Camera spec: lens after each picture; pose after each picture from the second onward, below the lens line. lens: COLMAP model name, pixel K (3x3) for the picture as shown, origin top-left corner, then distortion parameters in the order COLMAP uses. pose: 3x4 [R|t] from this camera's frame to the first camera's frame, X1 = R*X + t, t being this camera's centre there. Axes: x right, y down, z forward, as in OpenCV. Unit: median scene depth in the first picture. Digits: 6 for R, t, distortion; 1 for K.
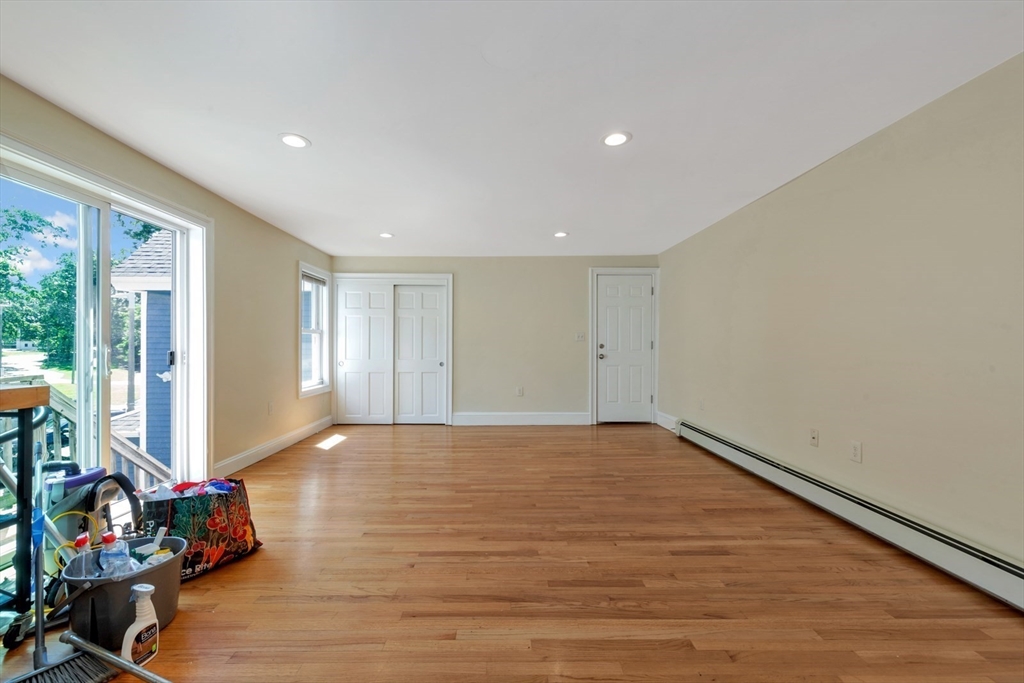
lens RADIAL K [[355.8, 0, 496.8], [0, 355.8, 343.5], [0, 0, 1]] dist [-0.000161, 0.000000]
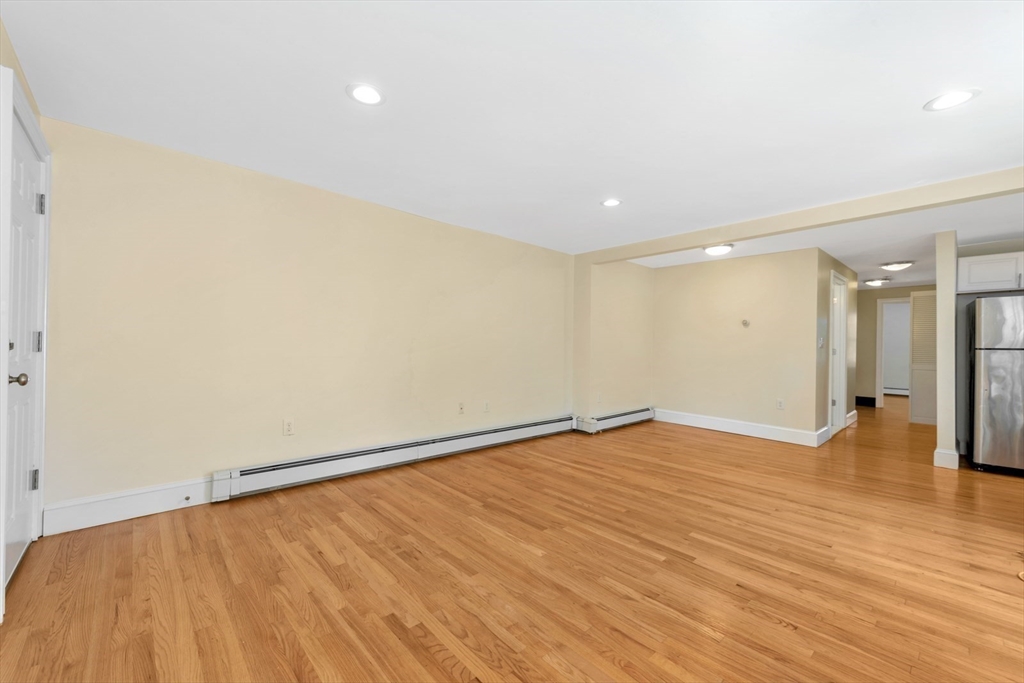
lens RADIAL K [[405.6, 0, 512.0], [0, 405.6, 341.5], [0, 0, 1]] dist [0.000192, 0.000012]
pose [[-0.652832, 0.000432, 0.757503, -0.682445], [-0.015916, 0.999771, -0.014288, 0.012008], [-0.757336, -0.021384, -0.652675, 2.535832]]
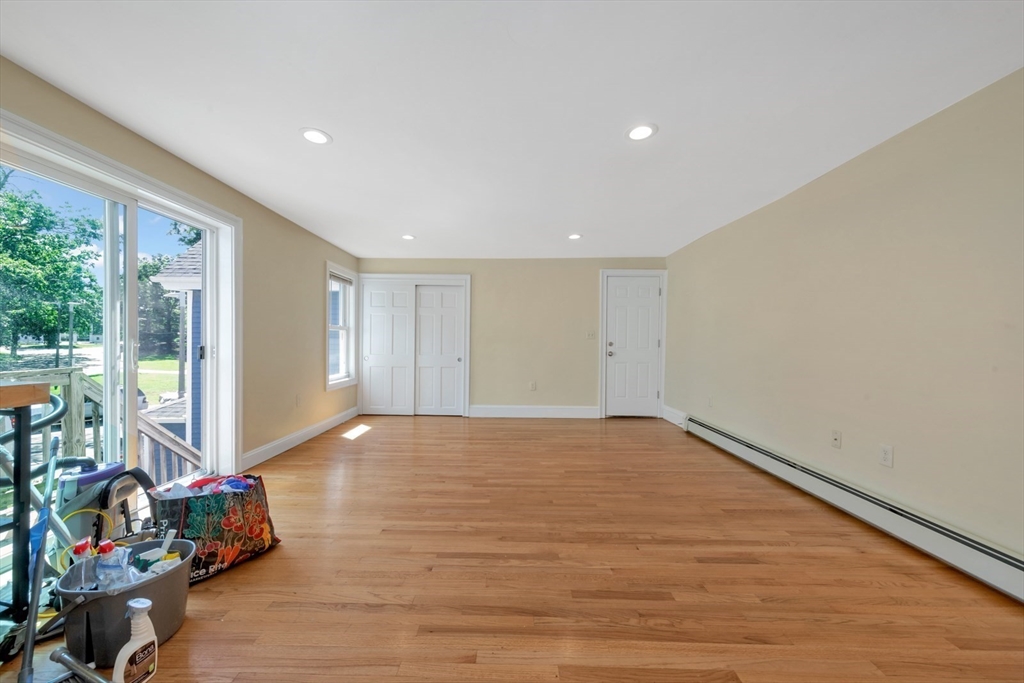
lens RADIAL K [[320.2, 0, 500.5], [0, 320.2, 343.1], [0, 0, 1]] dist [0.000202, 0.000012]
pose [[0.999663, 0.008308, -0.024594, -0.025786], [-0.008103, 0.999932, 0.008443, -0.001987], [0.024662, -0.008241, 0.999662, 0.119692]]
